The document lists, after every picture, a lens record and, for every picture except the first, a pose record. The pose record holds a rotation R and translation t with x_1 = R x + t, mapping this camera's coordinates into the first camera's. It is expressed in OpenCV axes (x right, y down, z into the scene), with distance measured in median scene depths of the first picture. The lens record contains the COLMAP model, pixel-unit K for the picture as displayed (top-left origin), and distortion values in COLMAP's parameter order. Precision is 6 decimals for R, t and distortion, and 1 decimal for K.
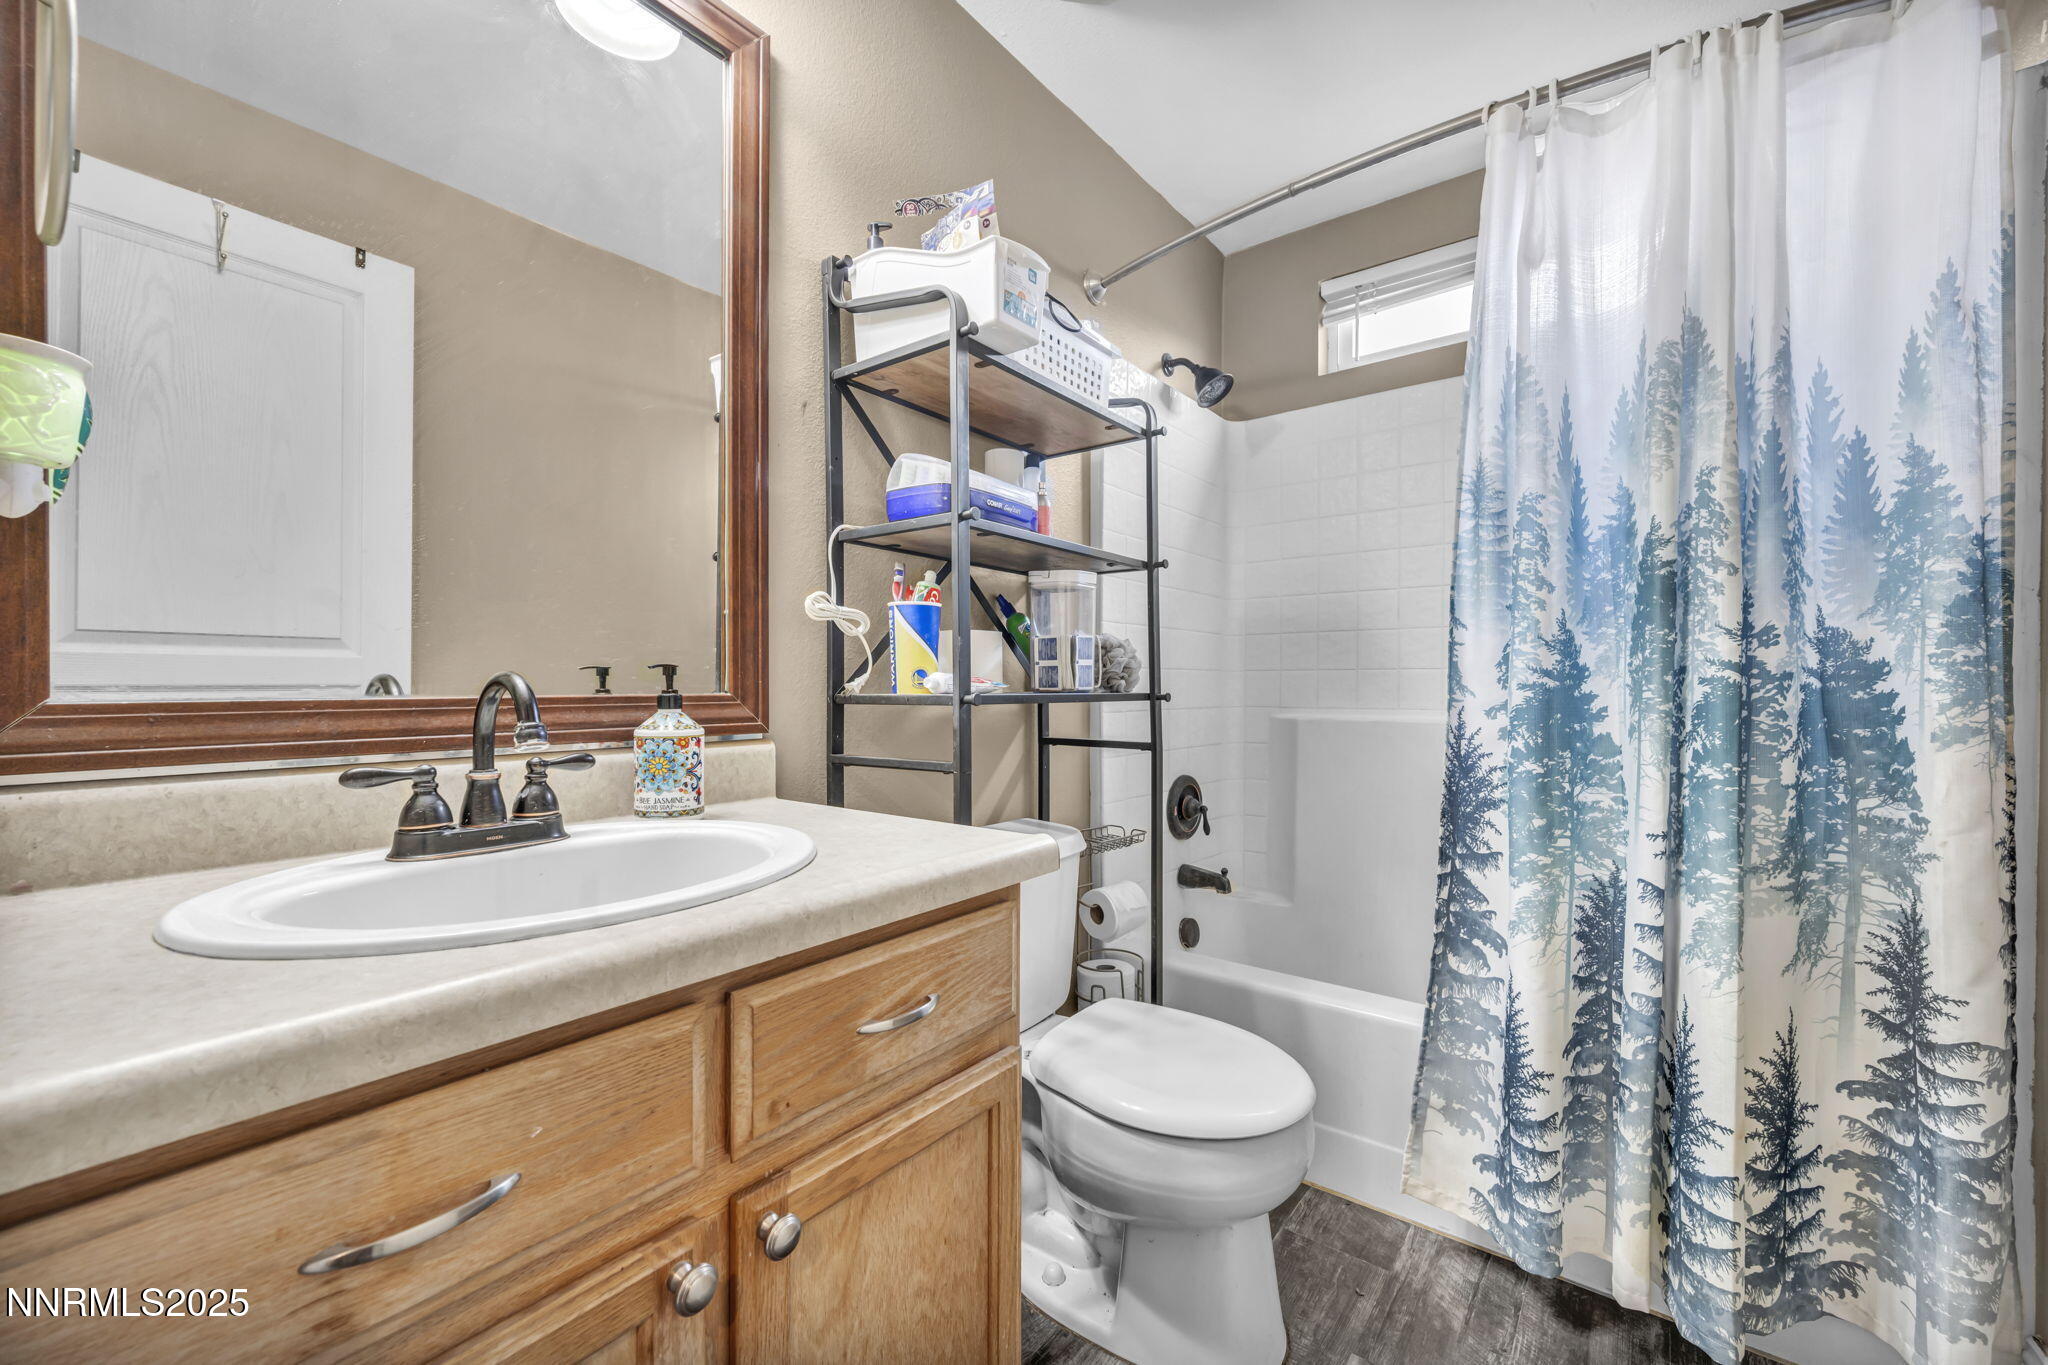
lens RADIAL K [[806.3, 0, 1024.0], [0, 806.3, 682.5], [0, 0, 1]] dist [-0.000648, -0.000217]
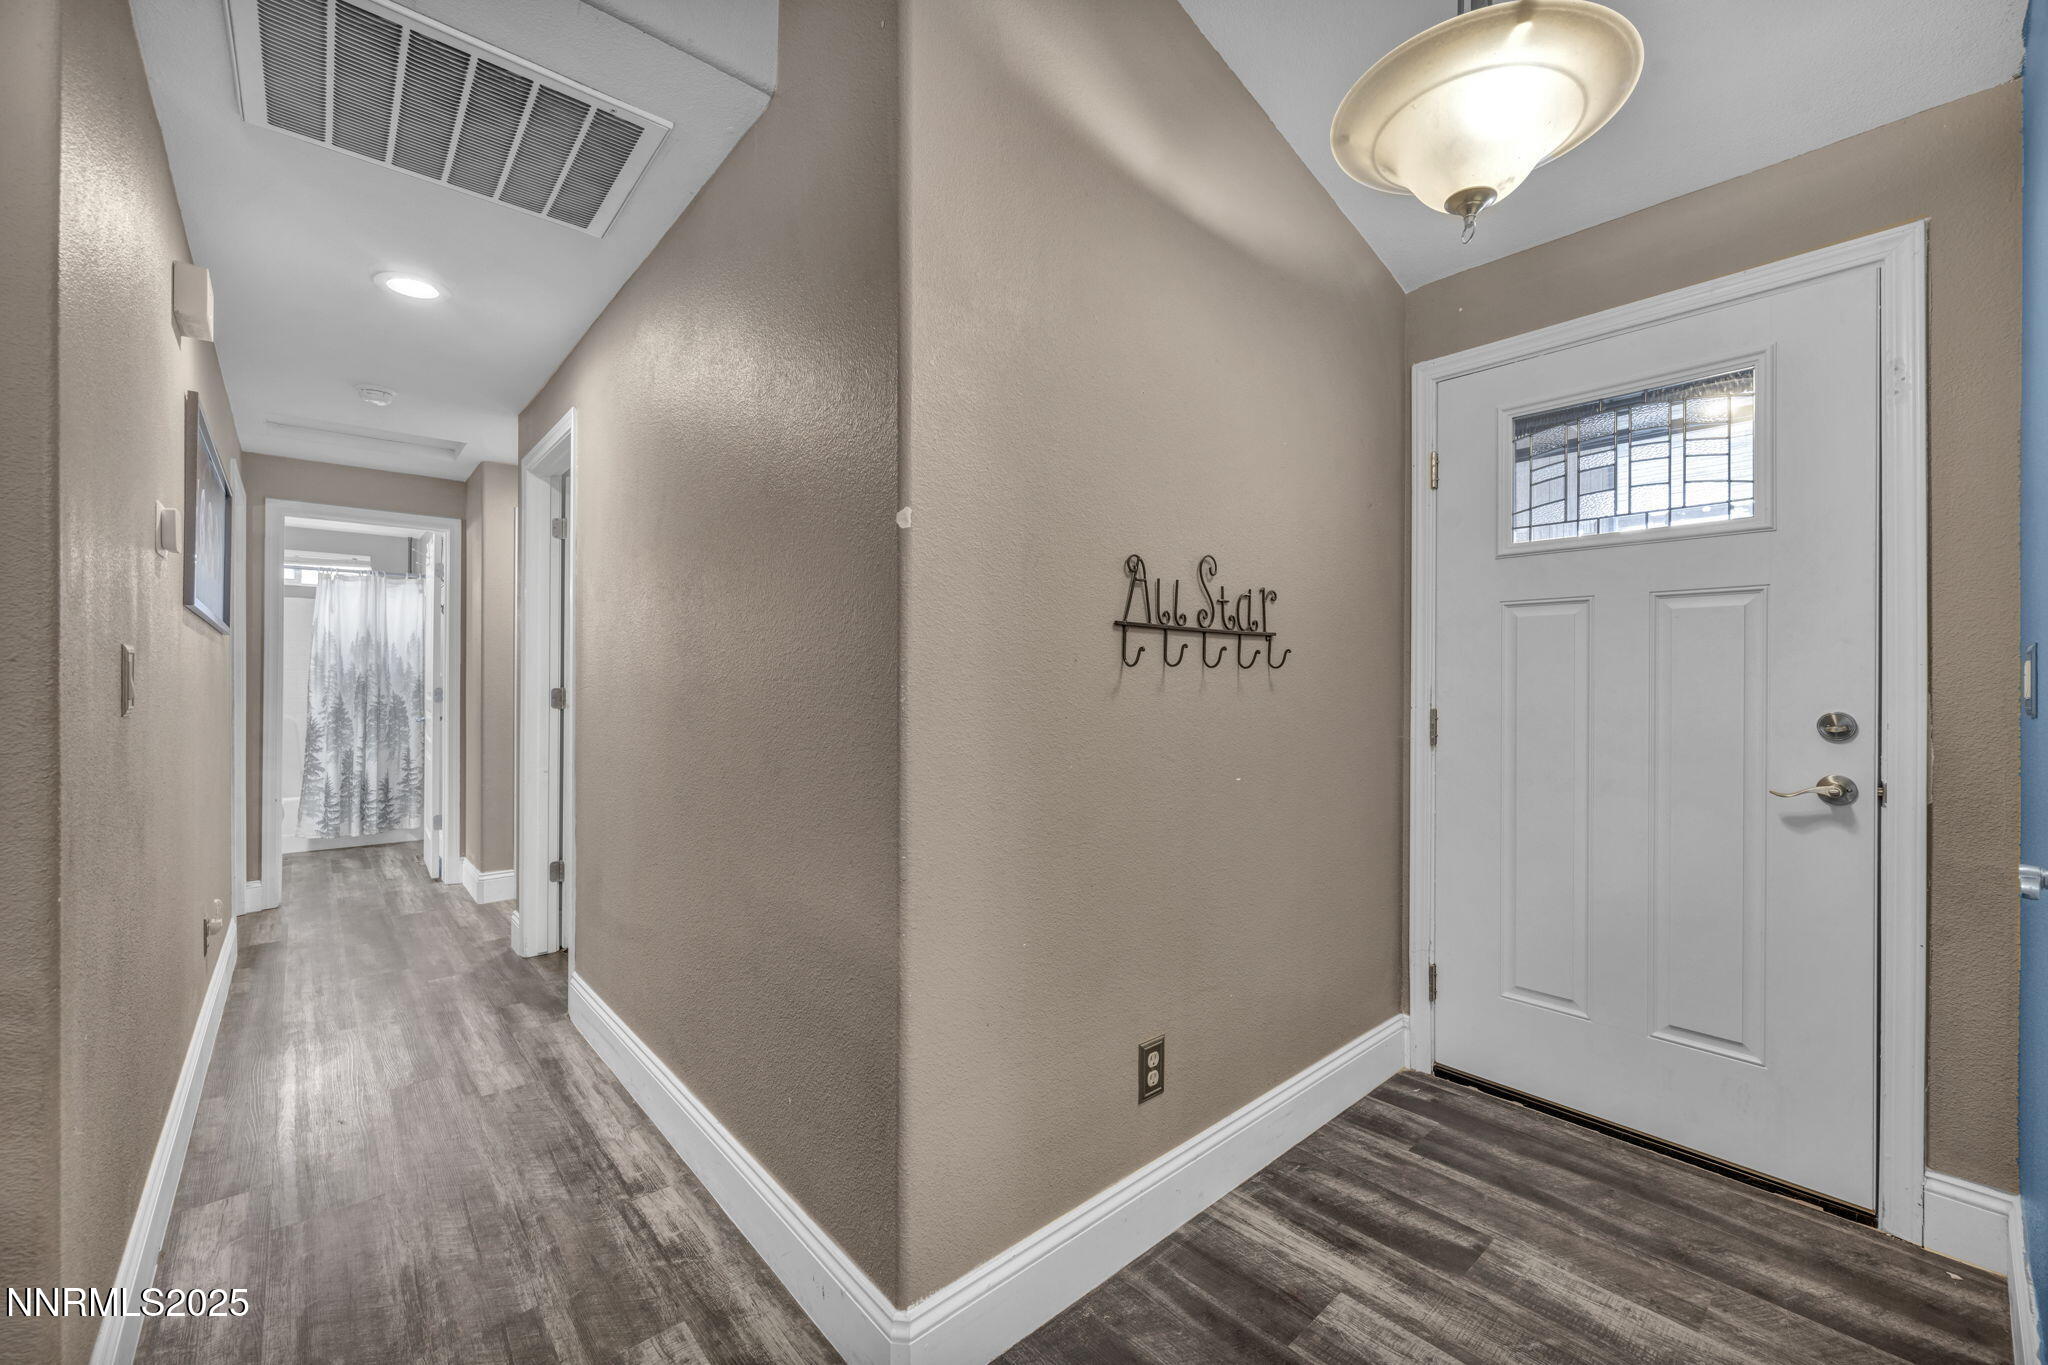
lens RADIAL K [[806.3, 0, 1024.0], [0, 806.3, 682.5], [0, 0, 1]] dist [-0.000648, -0.000217]
pose [[0.212274, -0.002461, 0.977207, -3.167525], [-0.000076, 0.999997, 0.002535, -0.158248], [-0.977210, -0.000612, 0.212273, -4.006322]]
